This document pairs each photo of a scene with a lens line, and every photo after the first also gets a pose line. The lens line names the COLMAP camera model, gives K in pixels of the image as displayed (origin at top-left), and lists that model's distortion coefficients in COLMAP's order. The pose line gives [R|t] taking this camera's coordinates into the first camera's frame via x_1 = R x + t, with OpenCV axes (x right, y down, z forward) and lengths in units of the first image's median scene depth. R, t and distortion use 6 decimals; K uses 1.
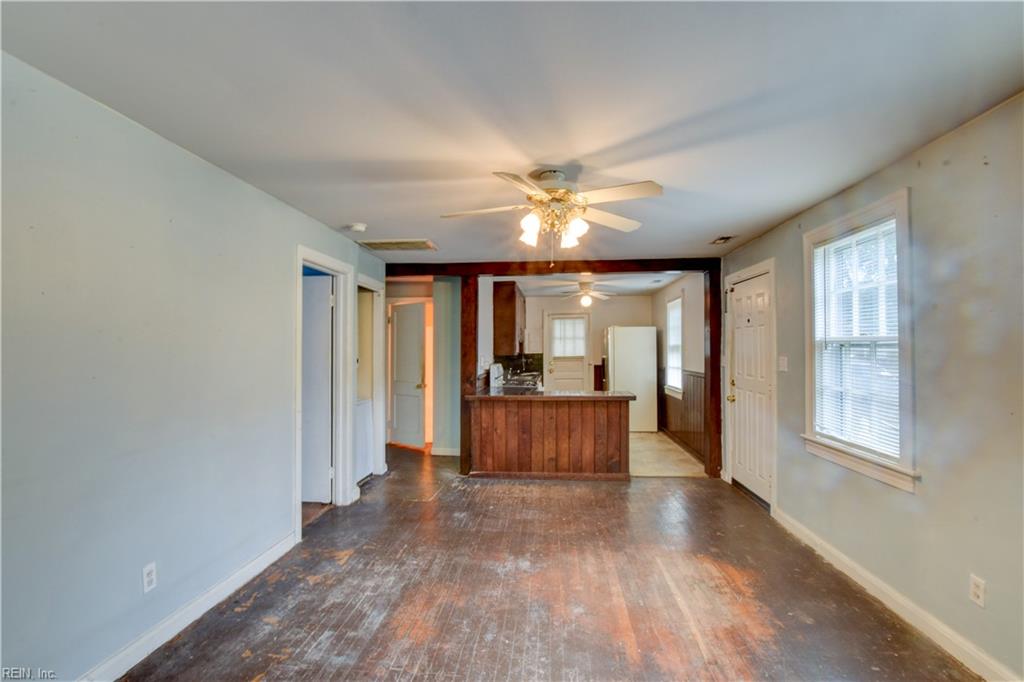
lens RADIAL K [[466.9, 0, 513.5], [0, 466.9, 343.6], [0, 0, 1]] dist [-0.041826, 0.009069]
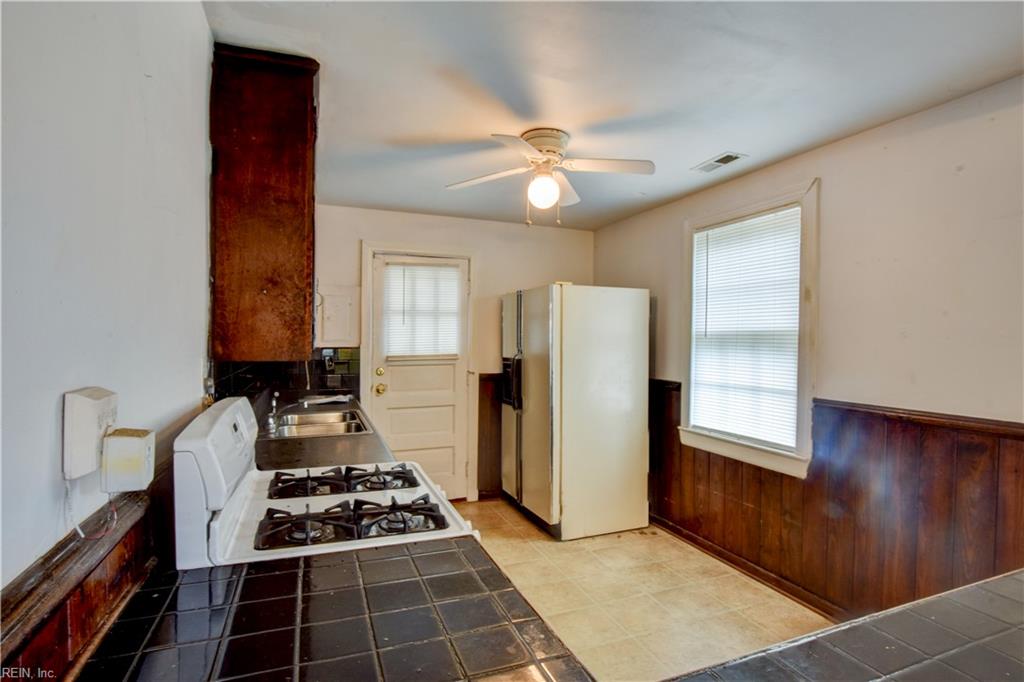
lens RADIAL K [[512.9, 0, 526.4], [0, 512.9, 348.4], [0, 0, 1]] dist [-0.030018, 0.000844]
pose [[0.884898, 0.002229, 0.465779, -0.029351], [-0.016618, 0.999503, 0.026789, 0.013047], [-0.465488, -0.031446, 0.884496, 0.977667]]
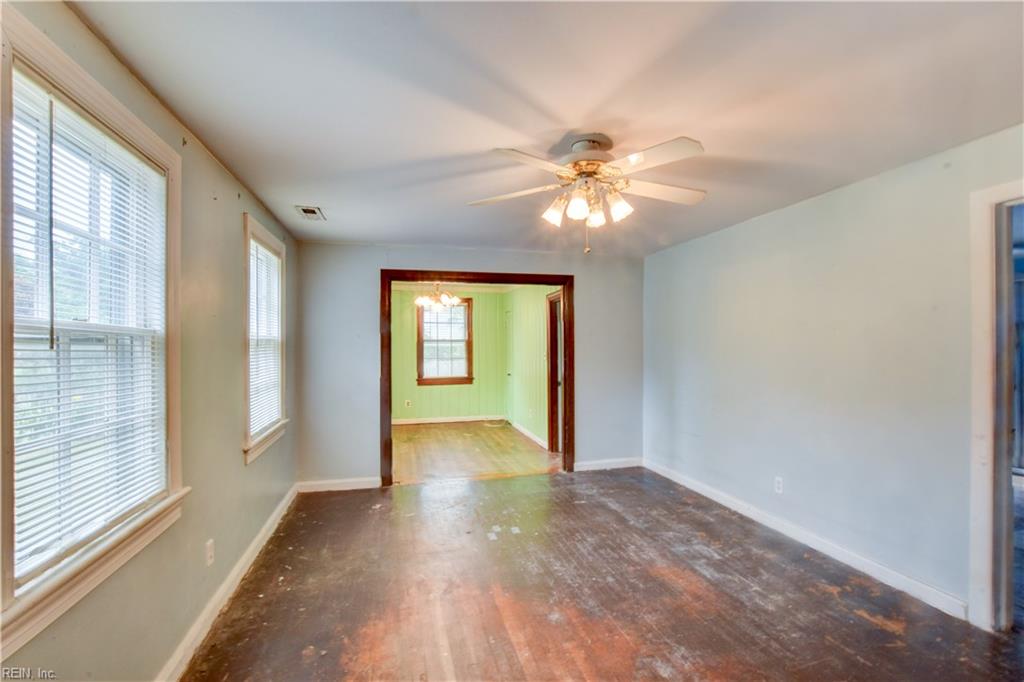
lens RADIAL K [[466.9, 0, 513.5], [0, 466.9, 343.6], [0, 0, 1]] dist [-0.041826, 0.009069]
pose [[-0.944152, 0.007071, -0.329434, 0.262382], [0.012115, 0.999839, -0.013261, 0.011569], [0.329287, -0.016511, -0.944086, 0.928319]]
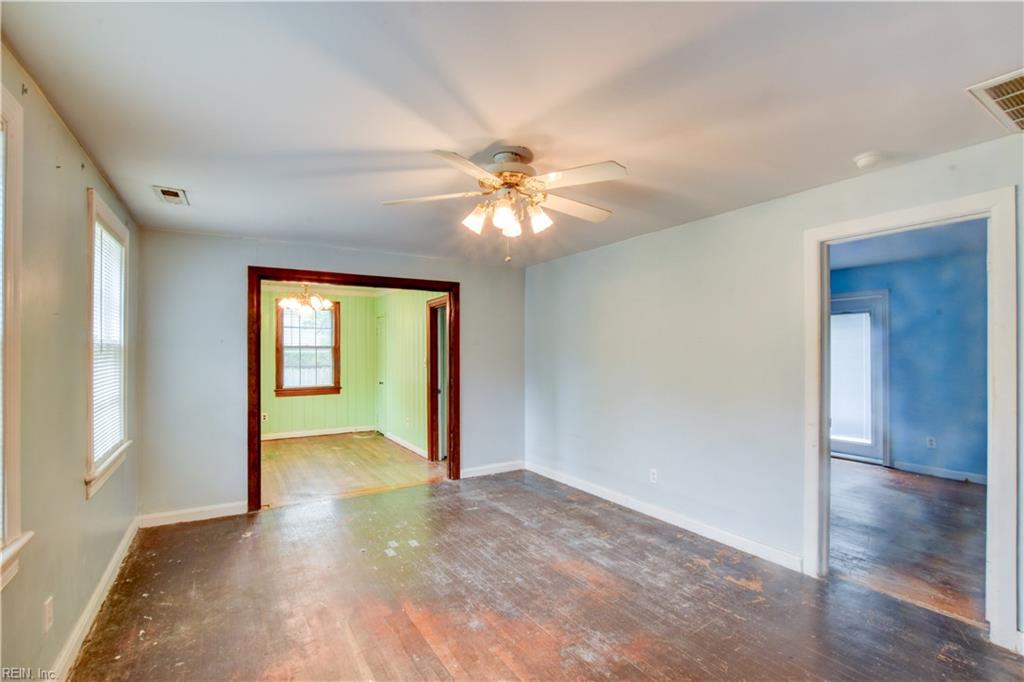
lens RADIAL K [[470.9, 0, 513.5], [0, 470.9, 347.3], [0, 0, 1]] dist [-0.042795, 0.009538]
pose [[-0.801349, -0.000074, -0.598197, 0.320833], [0.012750, 0.999771, -0.017203, 0.011761], [0.598061, -0.021413, -0.801164, 0.902345]]
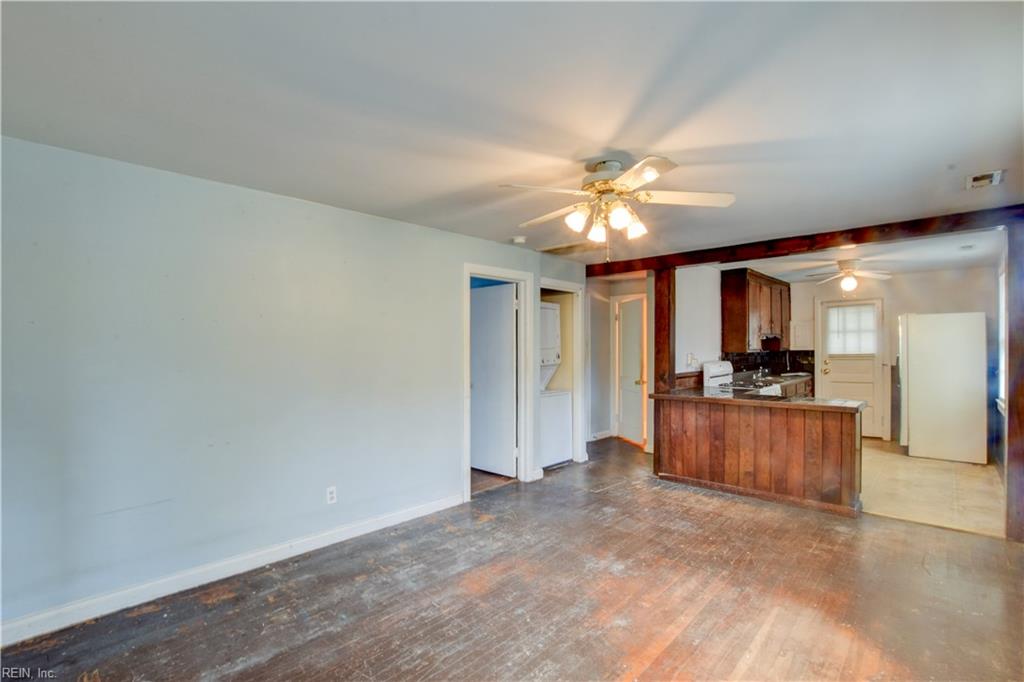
lens RADIAL K [[466.9, 0, 513.5], [0, 466.9, 343.6], [0, 0, 1]] dist [-0.041826, 0.009069]
pose [[0.782957, -0.003738, -0.622065, 0.275099], [0.009514, 0.999937, 0.005967, -0.000991], [0.622004, -0.010590, 0.782943, 0.063917]]
